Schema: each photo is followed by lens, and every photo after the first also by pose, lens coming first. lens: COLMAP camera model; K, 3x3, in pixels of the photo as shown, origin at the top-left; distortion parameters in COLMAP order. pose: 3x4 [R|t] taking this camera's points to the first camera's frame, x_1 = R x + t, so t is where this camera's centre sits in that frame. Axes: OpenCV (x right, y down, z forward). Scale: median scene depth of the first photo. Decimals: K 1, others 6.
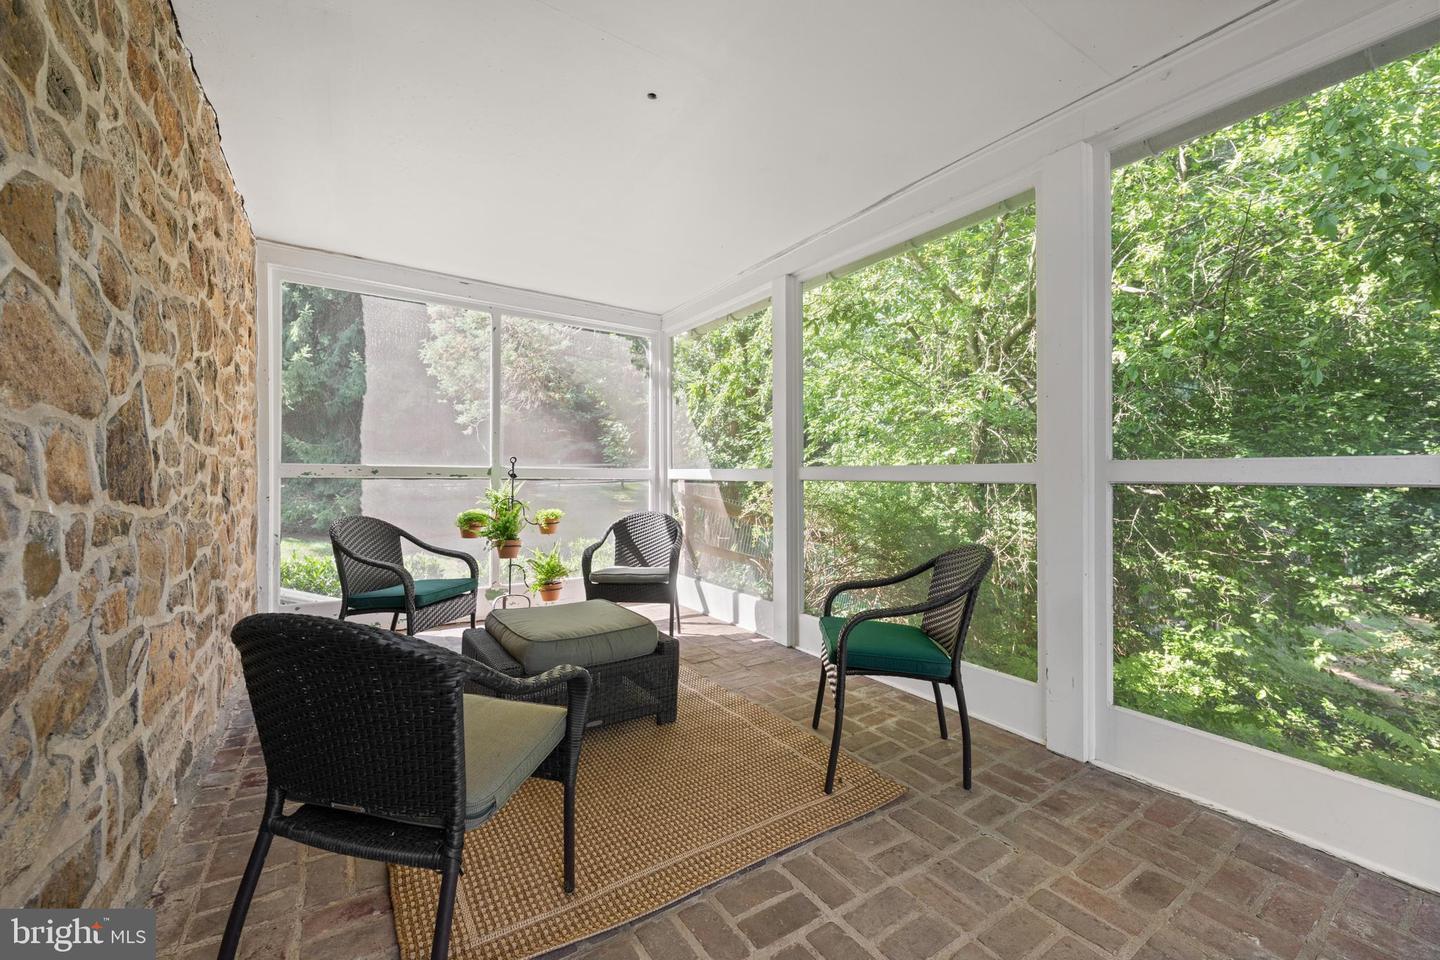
lens RADIAL K [[568.9, 0, 717.9], [0, 568.9, 476.1], [0, 0, 1]] dist [-0.000547, 0.000100]
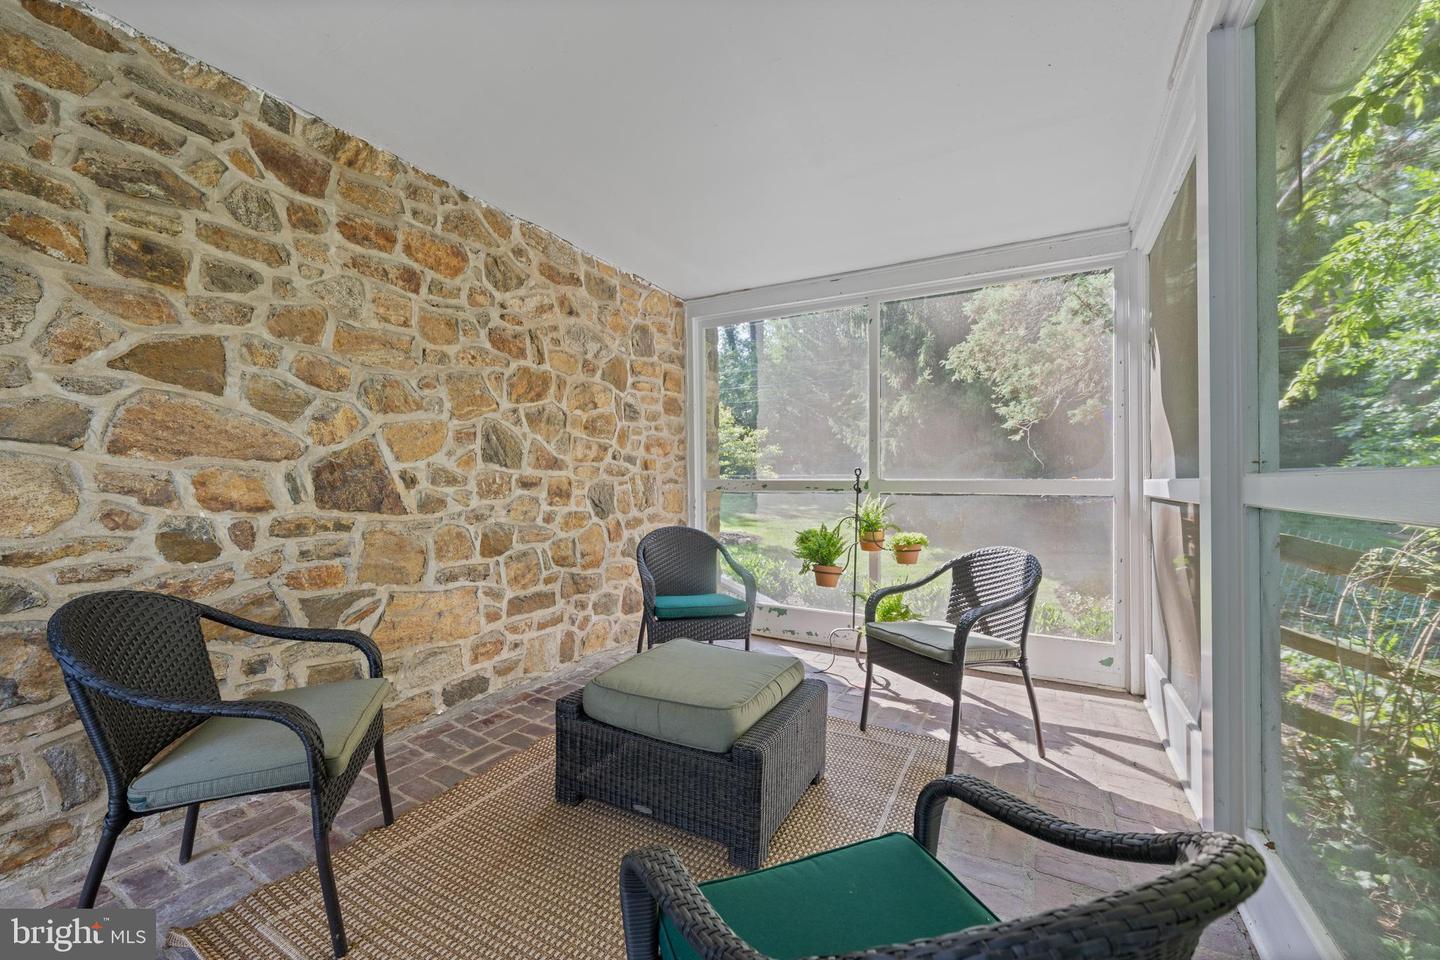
lens RADIAL K [[583.8, 0, 723.3], [0, 583.8, 484.2], [0, 0, 1]] dist [-0.000932, -0.000010]
pose [[0.472236, -0.002302, -0.881469, 0.355443], [0.000473, 0.999997, -0.002358, -0.010130], [0.881472, 0.000696, 0.472236, 0.457334]]
